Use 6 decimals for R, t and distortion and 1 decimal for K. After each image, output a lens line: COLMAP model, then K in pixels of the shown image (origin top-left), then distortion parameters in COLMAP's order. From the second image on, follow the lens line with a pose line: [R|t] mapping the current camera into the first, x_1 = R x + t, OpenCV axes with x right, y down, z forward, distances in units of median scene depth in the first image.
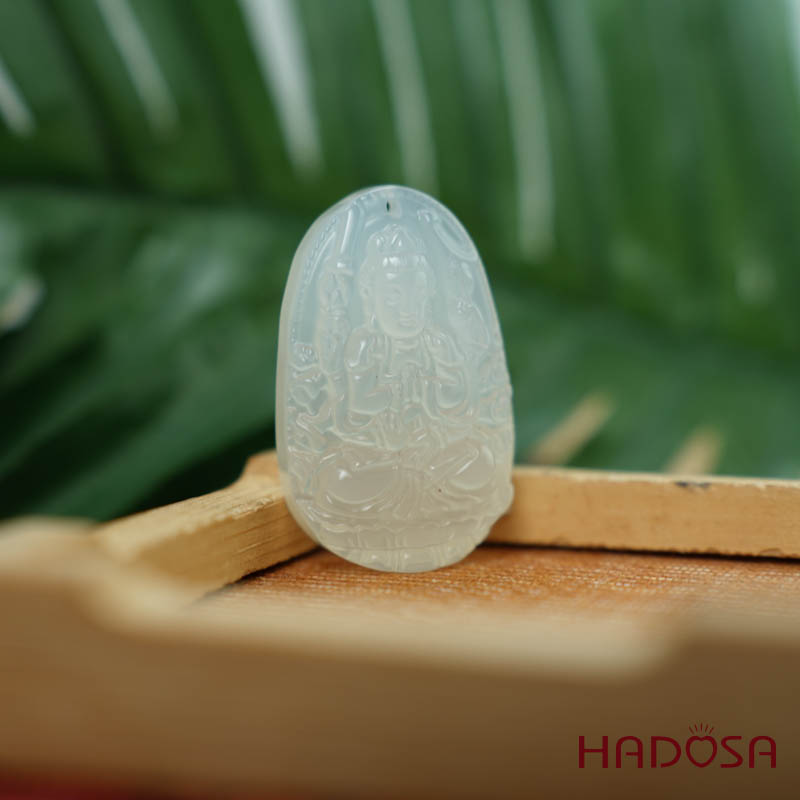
lens RADIAL K [[1948.8, 0, 400.0], [0, 1948.8, 400.0], [0, 0, 1]] dist [0.375759, 0.048974]
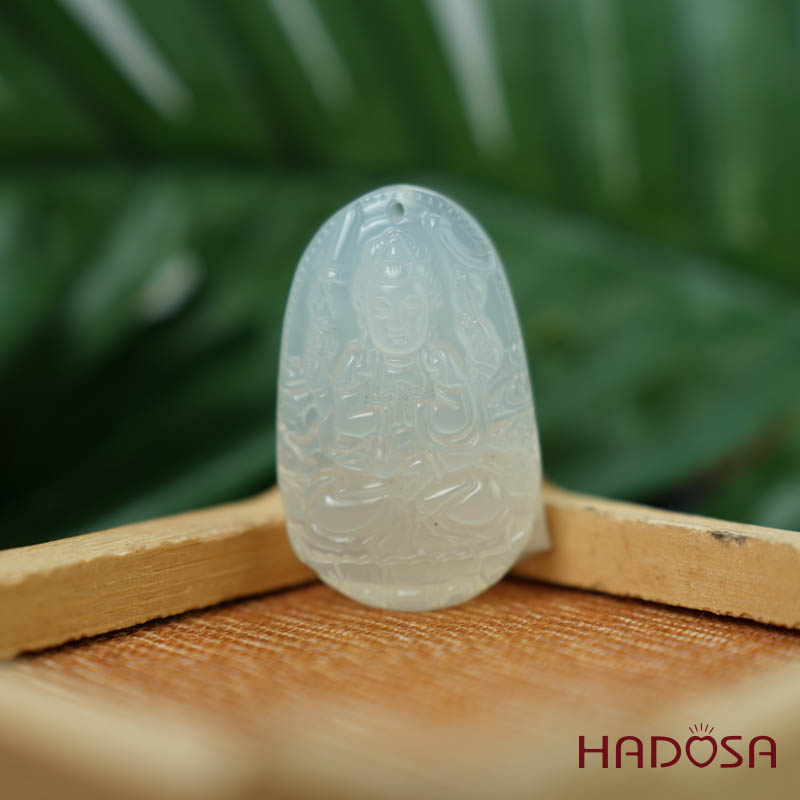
lens RADIAL K [[1948.8, 0, 400.0], [0, 1948.8, 400.0], [0, 0, 1]] dist [0.375759, 0.048974]
pose [[0.927589, 0.050281, -0.370203, 0.338135], [-0.032268, 0.997982, 0.054694, -0.060298], [0.372206, -0.038788, 0.927339, 0.155002]]
